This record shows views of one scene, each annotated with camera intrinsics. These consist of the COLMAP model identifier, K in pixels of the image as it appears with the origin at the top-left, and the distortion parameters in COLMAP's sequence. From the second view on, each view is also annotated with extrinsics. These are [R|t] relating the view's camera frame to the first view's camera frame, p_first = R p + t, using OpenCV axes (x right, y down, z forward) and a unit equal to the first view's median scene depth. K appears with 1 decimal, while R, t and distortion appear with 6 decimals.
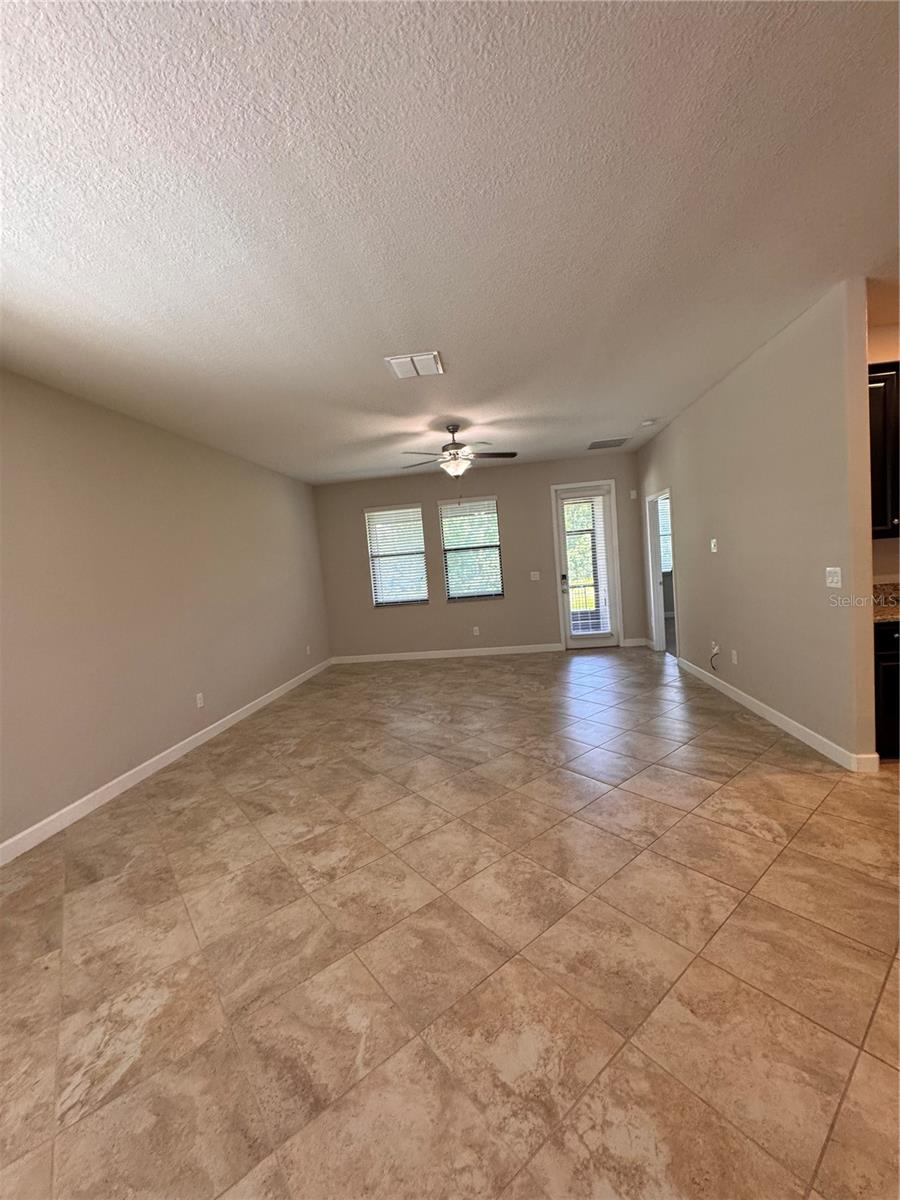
lens RADIAL K [[481.5, 0, 452.8], [0, 481.5, 599.5], [0, 0, 1]] dist [0.000696, 0.000255]
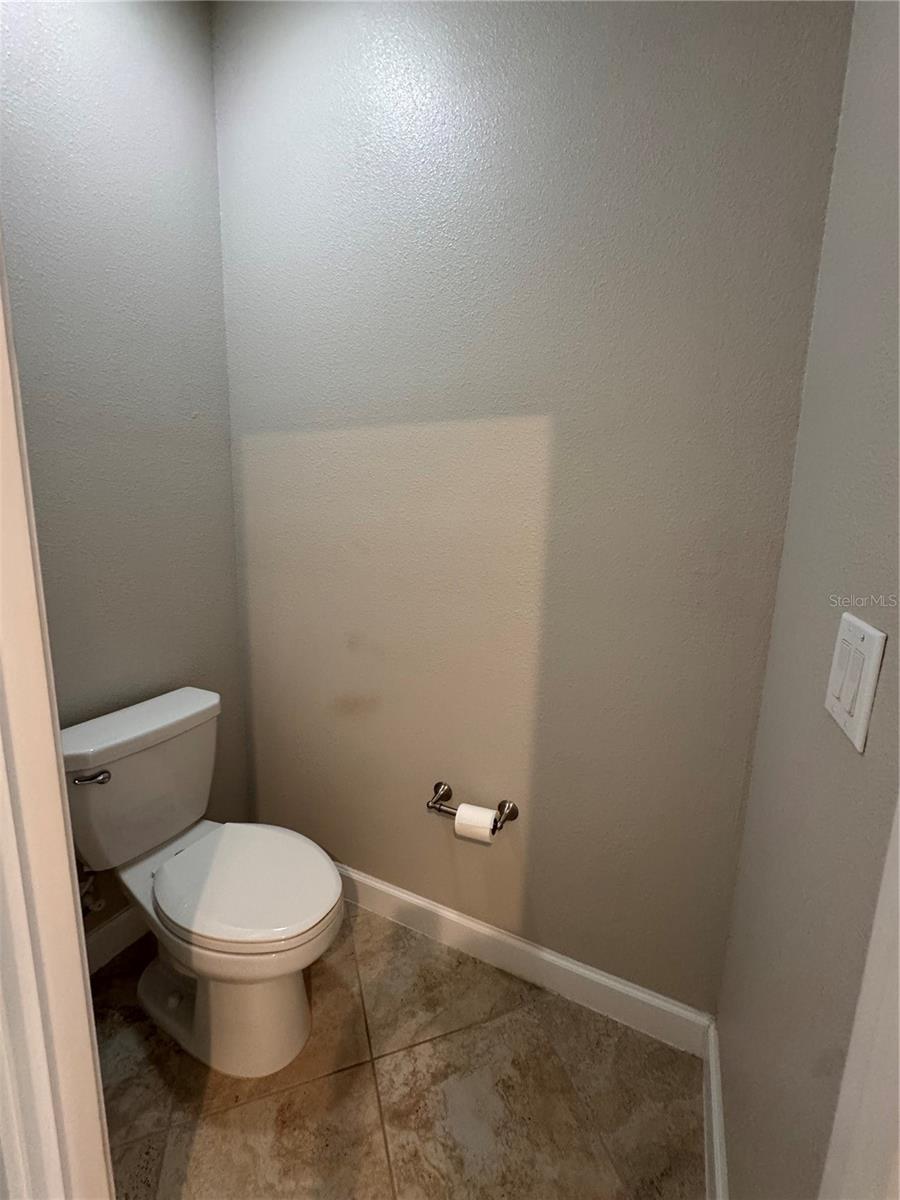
lens RADIAL K [[481.5, 0, 449.1], [0, 481.5, 599.6], [0, 0, 1]] dist [0.000696, 0.000255]
pose [[-0.340264, 0.236005, -0.910232, 0.685471], [-0.058495, 0.960805, 0.270984, -0.059144], [0.938509, 0.145450, -0.313122, 1.138033]]
